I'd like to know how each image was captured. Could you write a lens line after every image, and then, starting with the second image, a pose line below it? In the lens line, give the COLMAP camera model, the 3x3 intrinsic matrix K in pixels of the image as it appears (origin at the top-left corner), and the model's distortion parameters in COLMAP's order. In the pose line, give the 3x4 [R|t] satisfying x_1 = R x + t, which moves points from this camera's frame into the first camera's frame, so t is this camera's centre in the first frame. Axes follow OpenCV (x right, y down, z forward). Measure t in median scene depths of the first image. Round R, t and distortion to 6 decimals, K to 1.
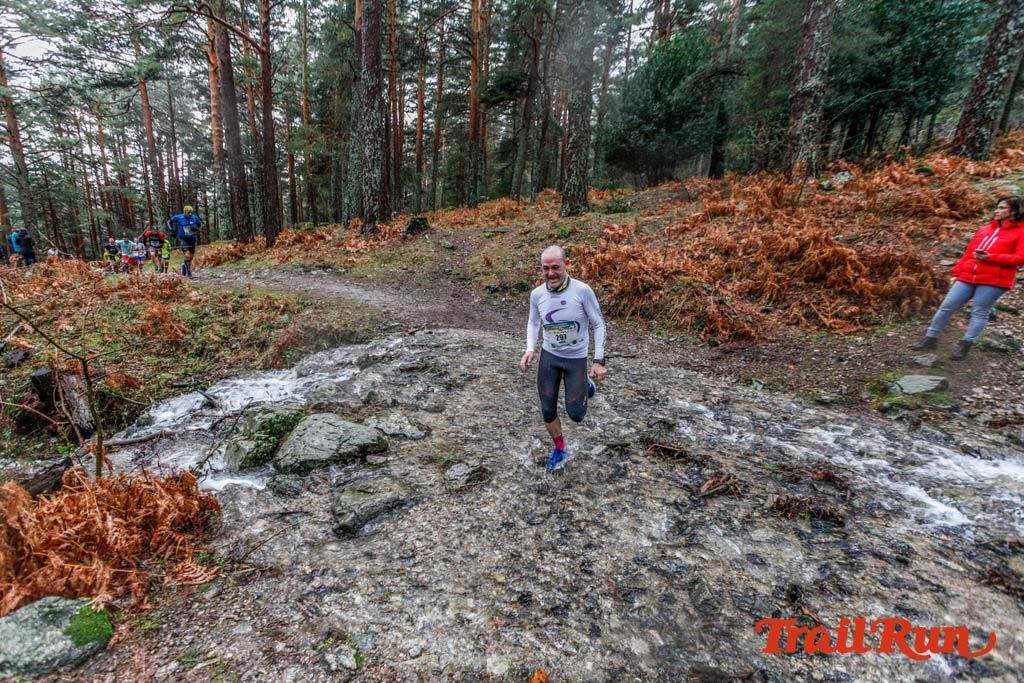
lens RADIAL K [[495.6, 0, 499.0], [0, 495.6, 345.0], [0, 0, 1]] dist [-0.045158, 0.032519]
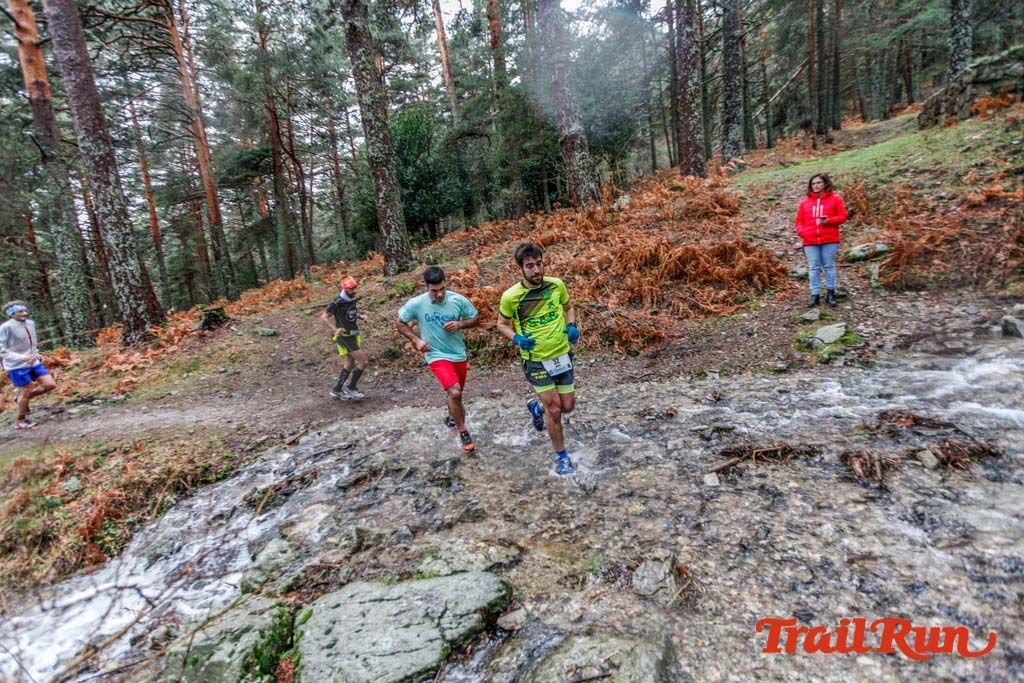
lens RADIAL K [[494.5, 0, 498.5], [0, 494.5, 344.2], [0, 0, 1]] dist [-0.043280, 0.030927]
pose [[0.862839, -0.227087, 0.451597, -0.201360], [0.287935, 0.955098, -0.069864, -0.023731], [-0.415454, 0.190312, 0.889483, 0.179420]]
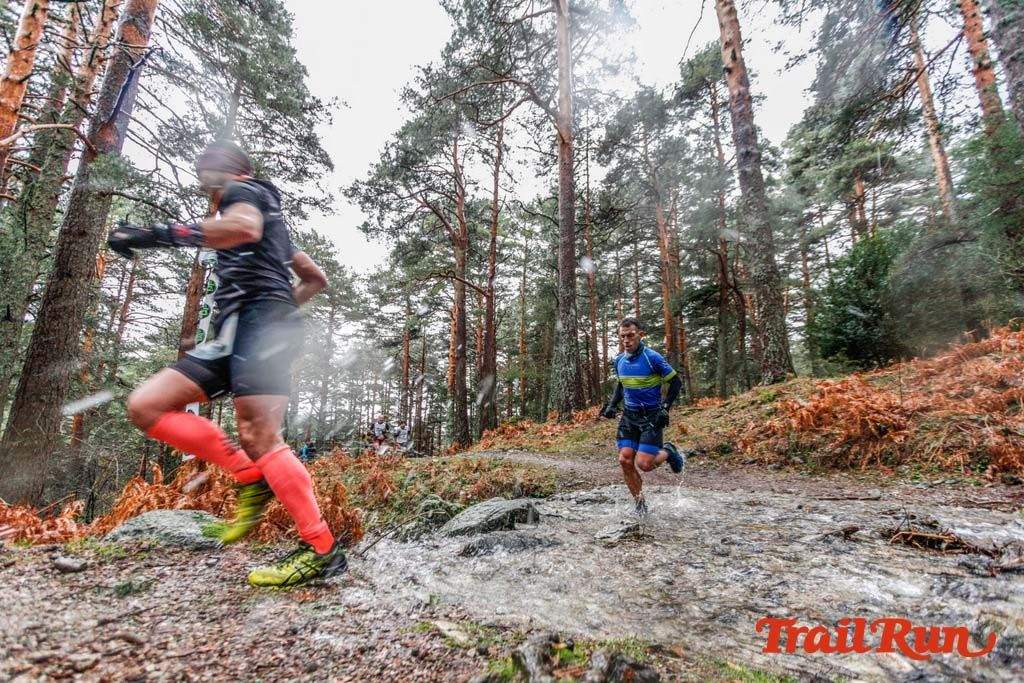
lens RADIAL K [[491.7, 0, 498.2], [0, 491.7, 345.3], [0, 0, 1]] dist [-0.046762, 0.028729]
pose [[0.916487, -0.112153, -0.384024, 0.039143], [-0.071829, 0.898175, -0.433731, 0.142676], [0.393565, 0.425093, 0.815109, 0.047713]]
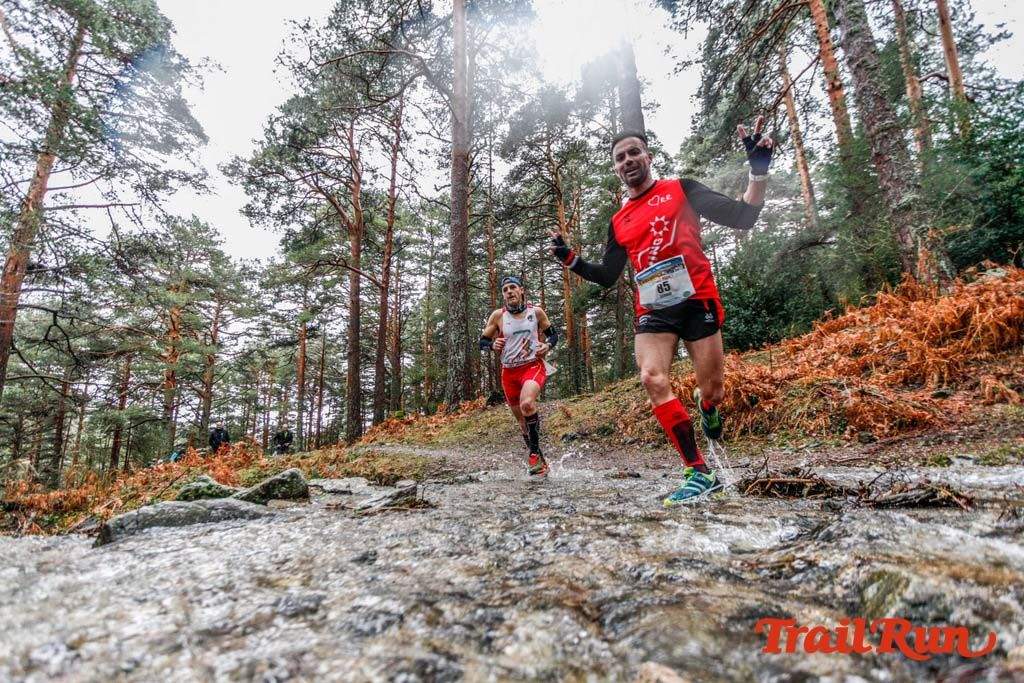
lens RADIAL K [[491.7, 0, 498.2], [0, 491.7, 345.3], [0, 0, 1]] dist [-0.046762, 0.028729]
pose [[0.969503, -0.113093, -0.217425, 0.080556], [0.003557, 0.893563, -0.448924, 0.145403], [0.245053, 0.434460, 0.866714, 0.190957]]
